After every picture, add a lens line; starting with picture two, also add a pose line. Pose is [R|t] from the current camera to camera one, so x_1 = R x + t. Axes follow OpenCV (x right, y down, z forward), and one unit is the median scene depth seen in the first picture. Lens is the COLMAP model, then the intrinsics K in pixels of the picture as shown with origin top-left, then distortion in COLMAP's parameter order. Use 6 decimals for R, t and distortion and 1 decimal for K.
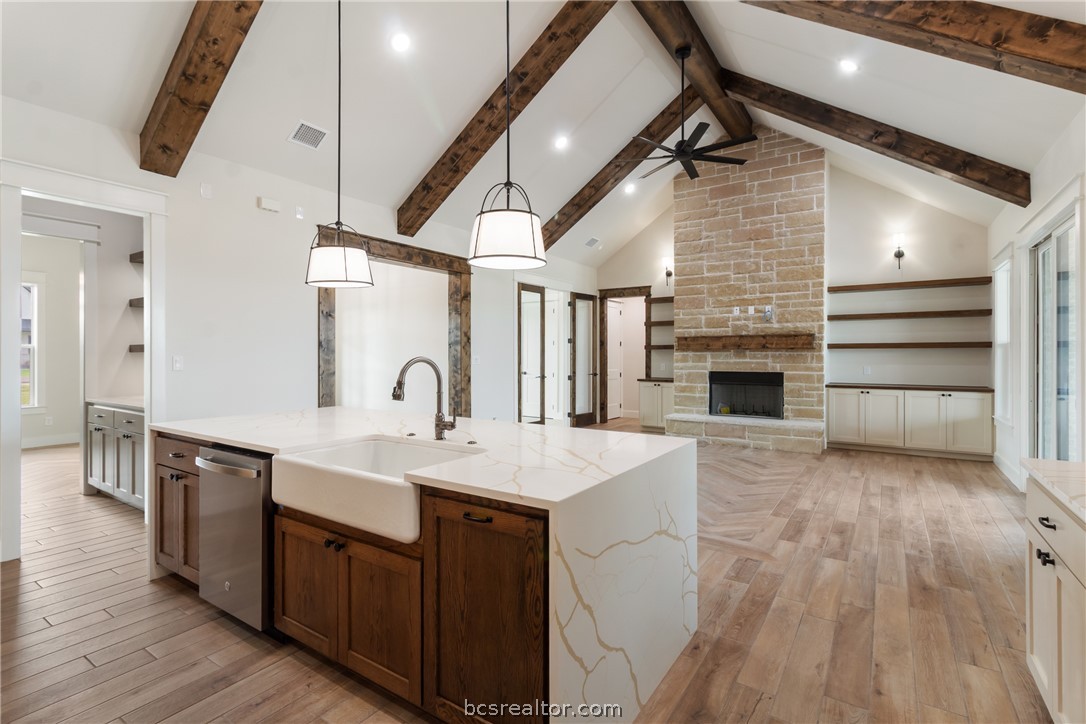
lens RADIAL K [[500.4, 0, 552.2], [0, 500.4, 354.4], [0, 0, 1]] dist [0.000460, 0.002226]
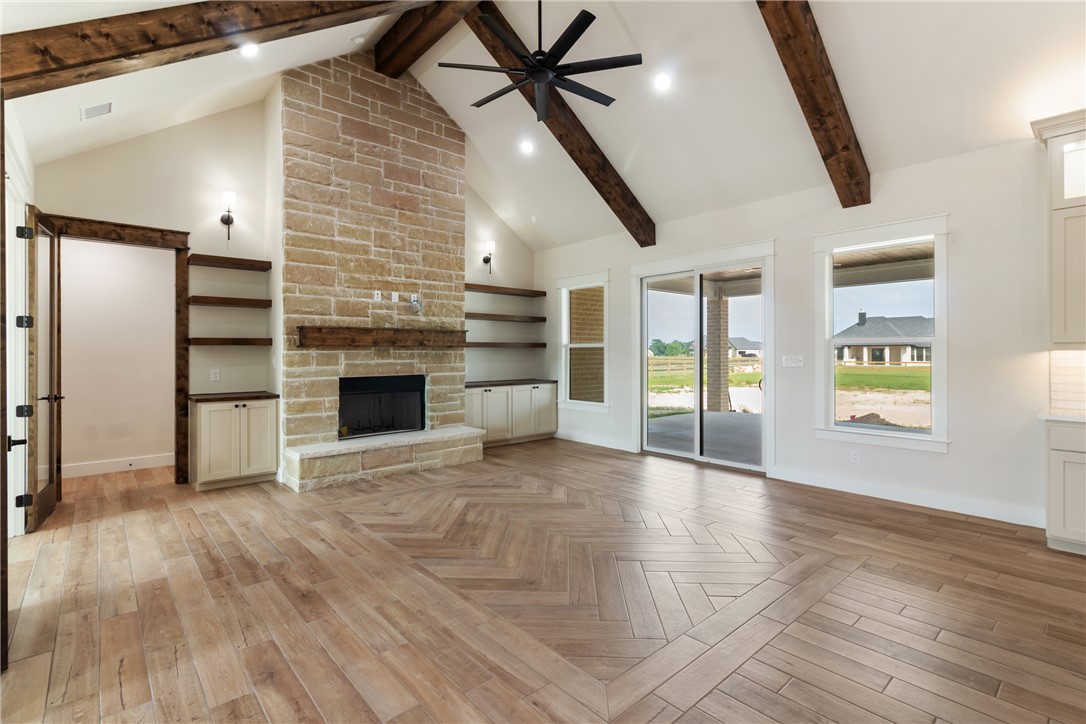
lens RADIAL K [[500.4, 0, 540.6], [0, 500.4, 351.0], [0, 0, 1]] dist [0.000460, 0.002226]
pose [[0.268926, 0.003148, 0.963156, -0.315896], [0.002059, 0.999990, -0.003844, -0.000353], [-0.963159, 0.003017, 0.268917, 0.606285]]
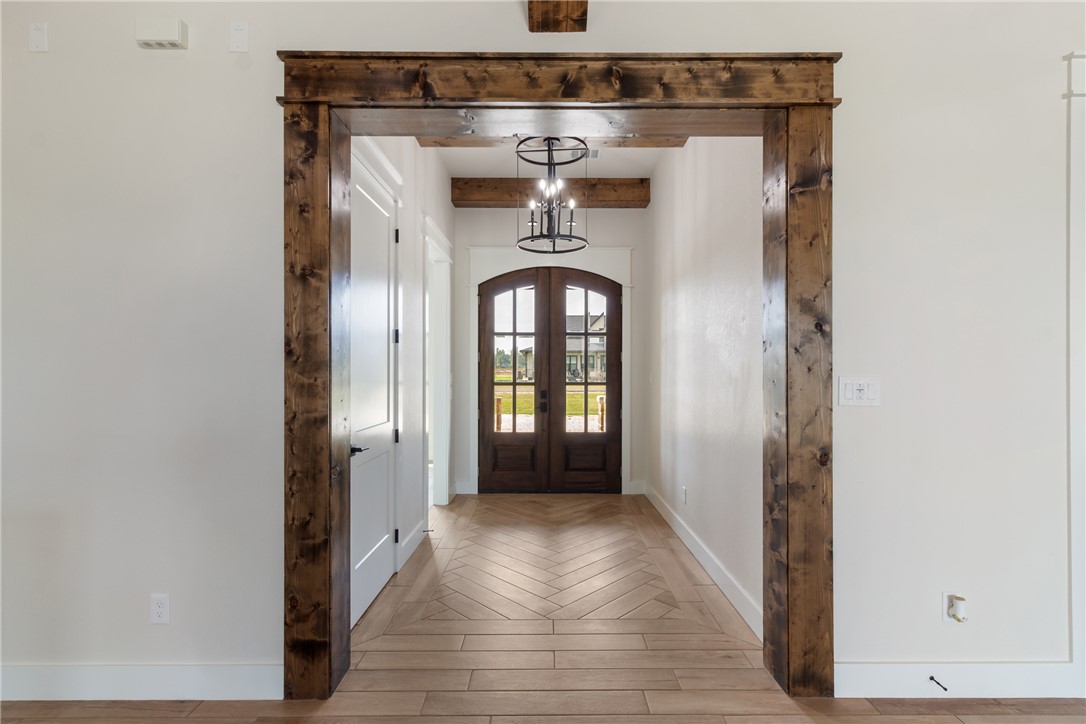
lens RADIAL K [[500.4, 0, 552.4], [0, 500.4, 369.3], [0, 0, 1]] dist [0.000460, 0.002226]
pose [[0.548960, 0.001019, -0.835848, -0.003641], [-0.000643, 0.999999, 0.000798, -0.002188], [0.835849, 0.000099, 0.548960, 0.669602]]
